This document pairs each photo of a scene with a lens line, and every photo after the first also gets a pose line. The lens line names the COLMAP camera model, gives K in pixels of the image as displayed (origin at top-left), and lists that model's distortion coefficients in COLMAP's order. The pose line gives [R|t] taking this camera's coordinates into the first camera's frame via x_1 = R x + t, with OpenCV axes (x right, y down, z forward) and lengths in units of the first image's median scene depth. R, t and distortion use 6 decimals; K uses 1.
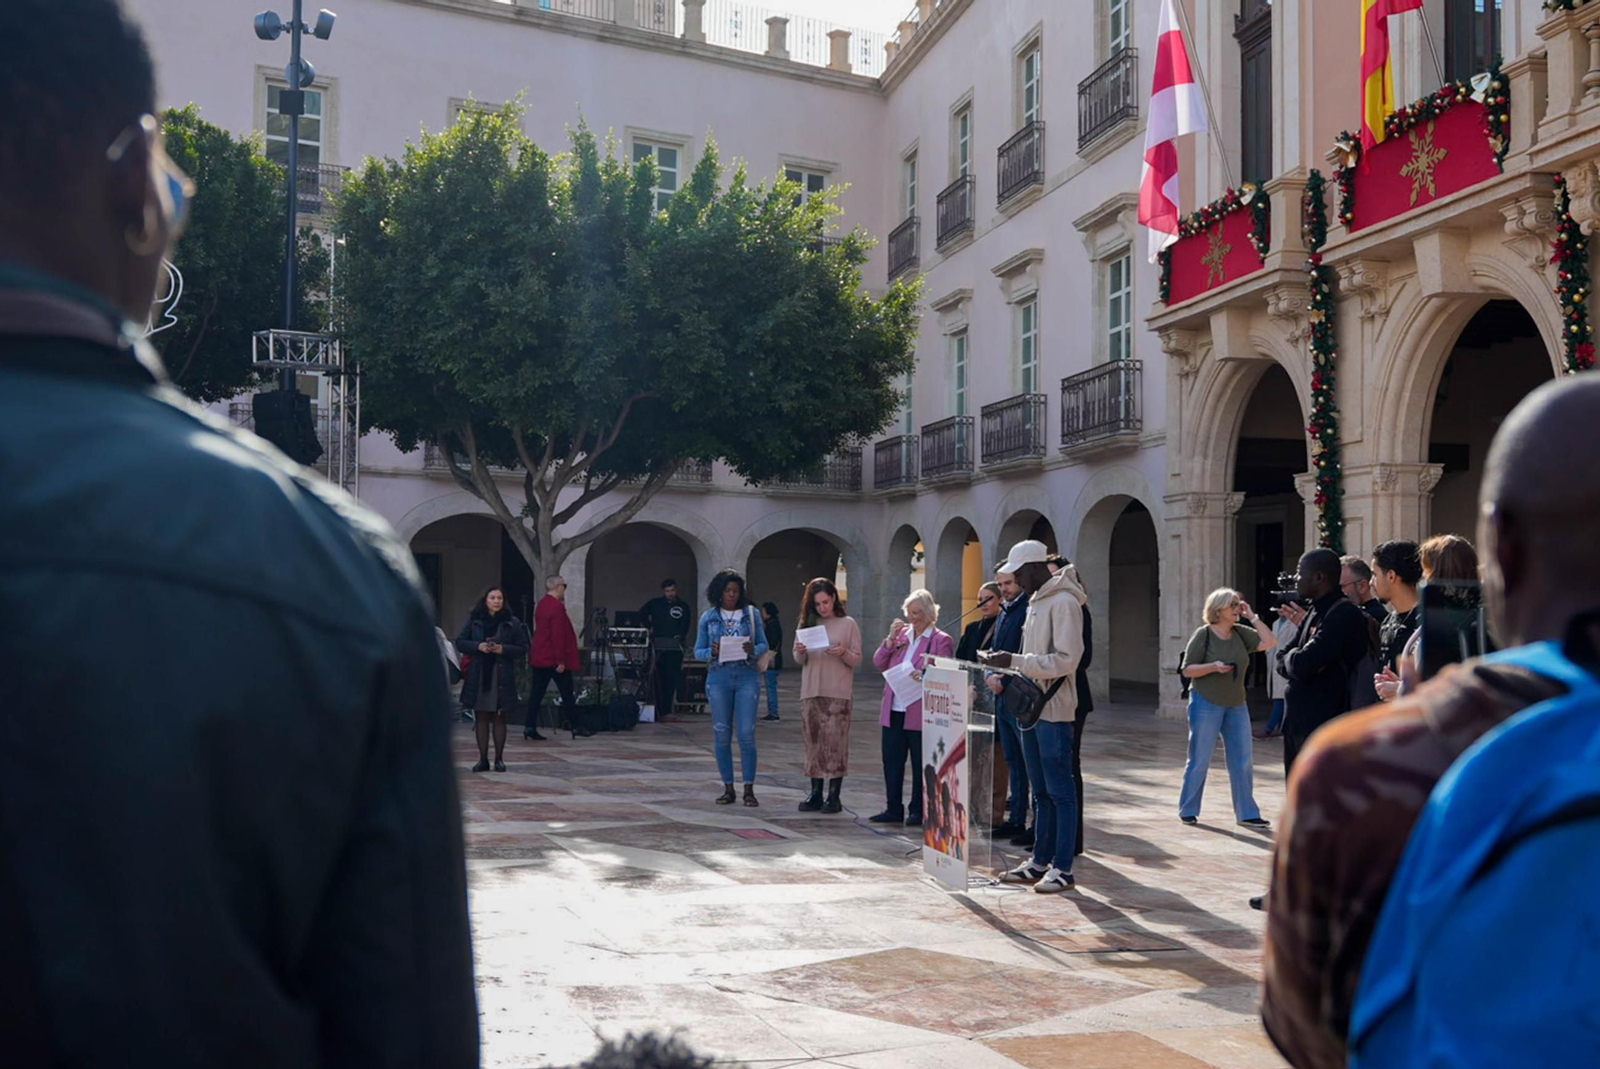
lens RADIAL K [[1914.2, 0, 685.5], [0, 1914.2, 539.6], [0, 0, 1]] dist [-0.066522, -0.050065]
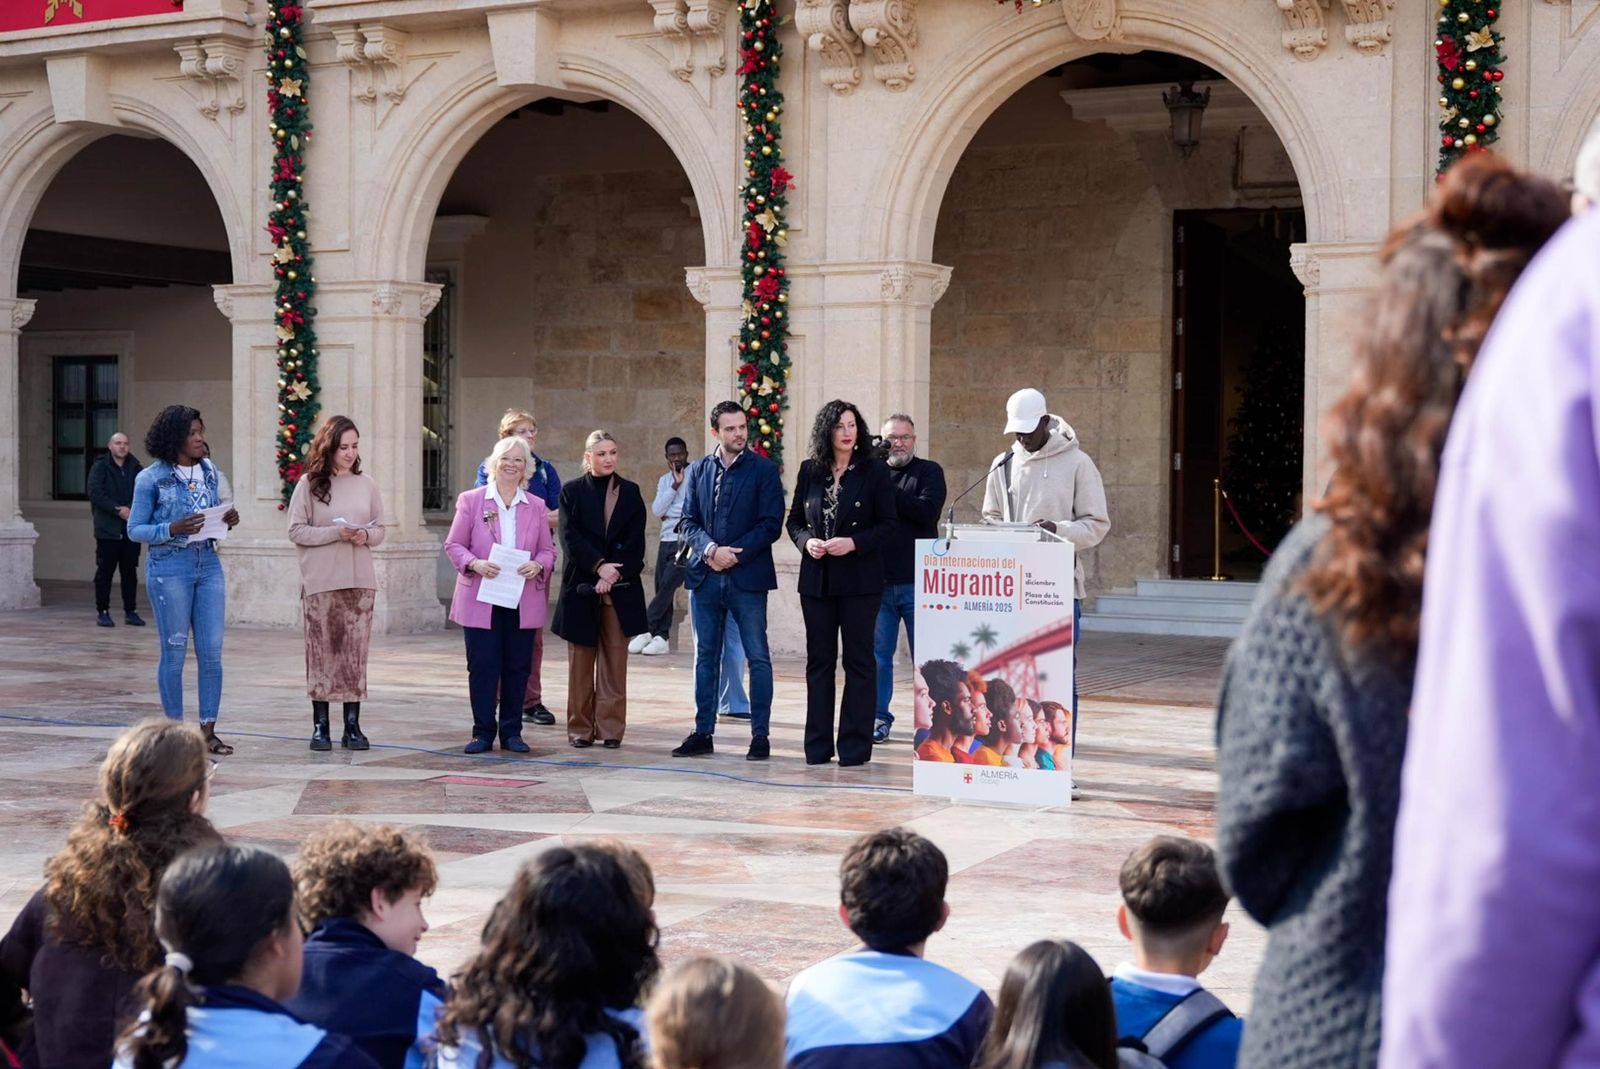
lens RADIAL K [[2391.6, 0, 840.4], [0, 2391.6, 564.6], [0, 0, 1]] dist [0.005593, 0.007374]
pose [[0.586469, -0.039641, 0.809001, -0.350250], [-0.029769, 0.997072, 0.070437, 0.003732], [-0.809424, -0.065392, 0.583572, 0.219592]]
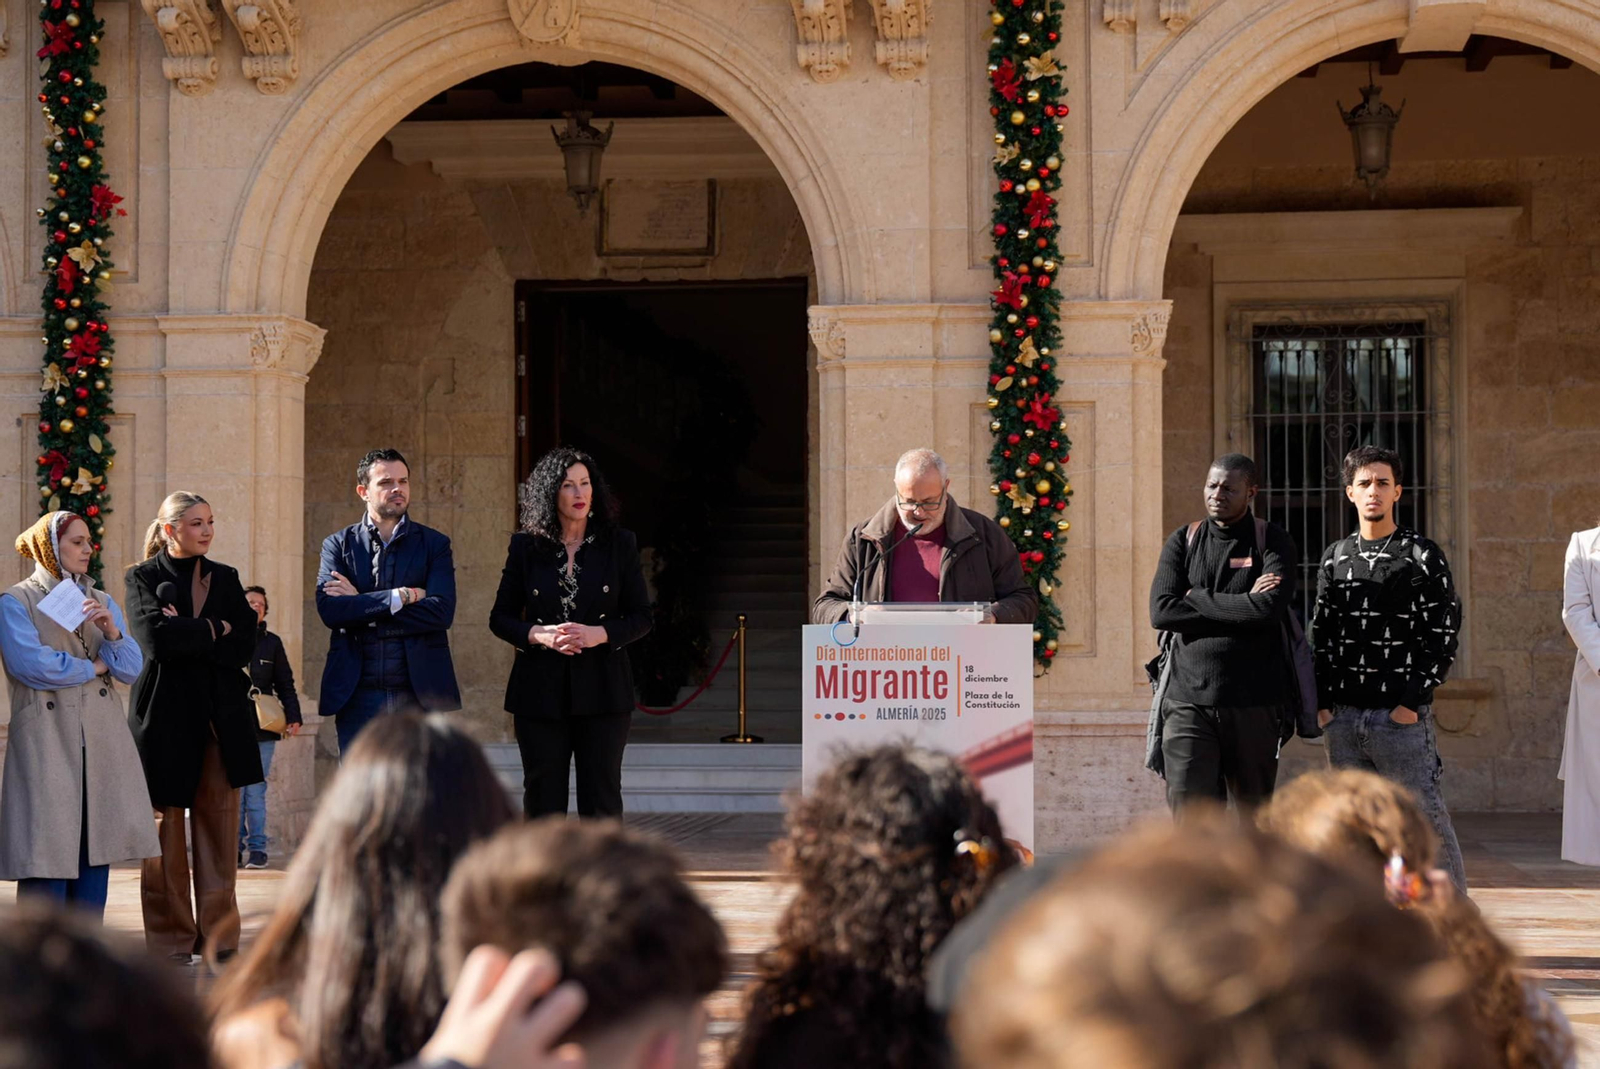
lens RADIAL K [[2873.4, 0, 788.3], [0, 2873.4, 576.3], [0, 0, 1]] dist [0.022661, 0.526612]
pose [[0.232322, 0.016912, 0.972492, -0.364179], [-0.028392, 0.999541, -0.010600, 0.030390], [-0.972225, -0.025148, 0.232695, 0.398378]]
